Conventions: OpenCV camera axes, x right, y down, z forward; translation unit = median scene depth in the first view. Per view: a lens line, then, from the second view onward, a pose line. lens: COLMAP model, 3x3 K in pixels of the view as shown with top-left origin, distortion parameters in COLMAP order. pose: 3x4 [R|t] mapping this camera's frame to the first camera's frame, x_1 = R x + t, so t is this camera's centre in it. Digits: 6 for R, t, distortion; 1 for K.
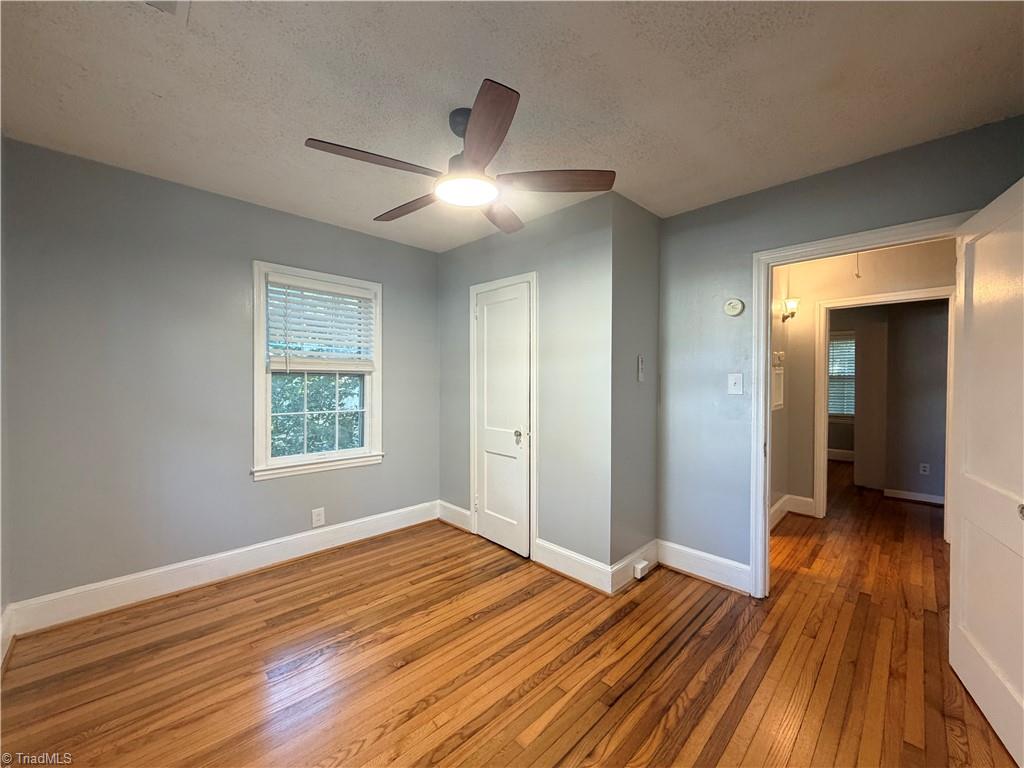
lens RADIAL K [[407.7, 0, 514.3], [0, 407.7, 385.5], [0, 0, 1]] dist [-0.000759, 0.000884]
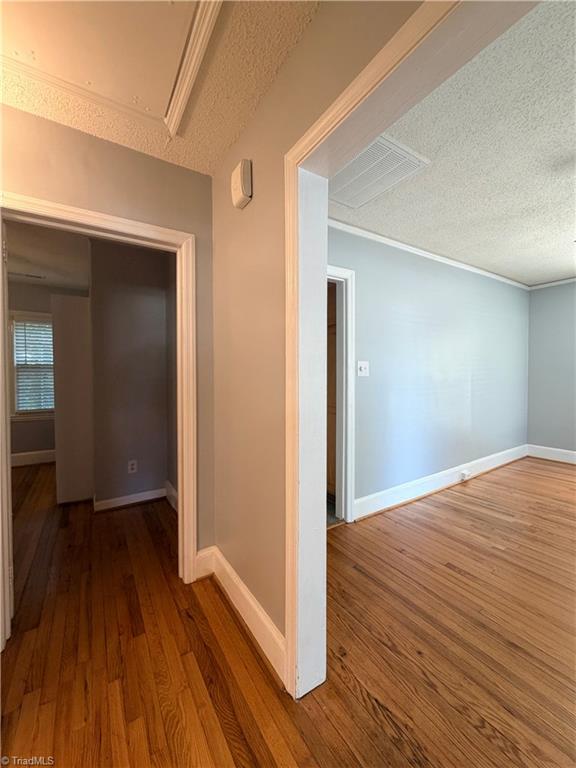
lens RADIAL K [[305.8, 0, 287.6], [0, 305.8, 378.4], [0, 0, 1]] dist [-0.000759, 0.000884]
pose [[0.209144, -0.014371, 0.977779, 0.543273], [0.012095, 0.999854, 0.012109, 0.007775], [-0.977810, 0.009293, 0.209287, 0.674864]]
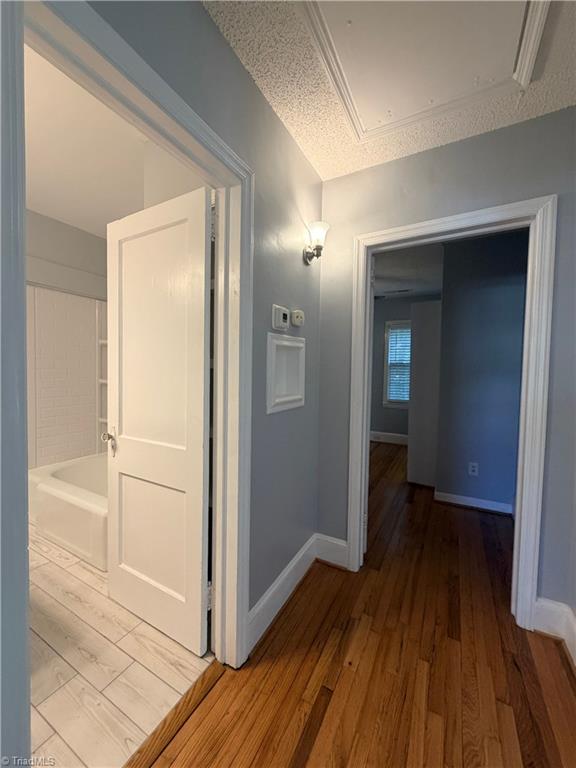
lens RADIAL K [[305.8, 0, 291.2], [0, 305.8, 378.6], [0, 0, 1]] dist [-0.000759, 0.000884]
pose [[0.955562, 0.006225, 0.294724, 0.574708], [-0.012433, 0.999738, 0.019195, 0.008008], [-0.294527, -0.022007, 0.955390, 0.644111]]
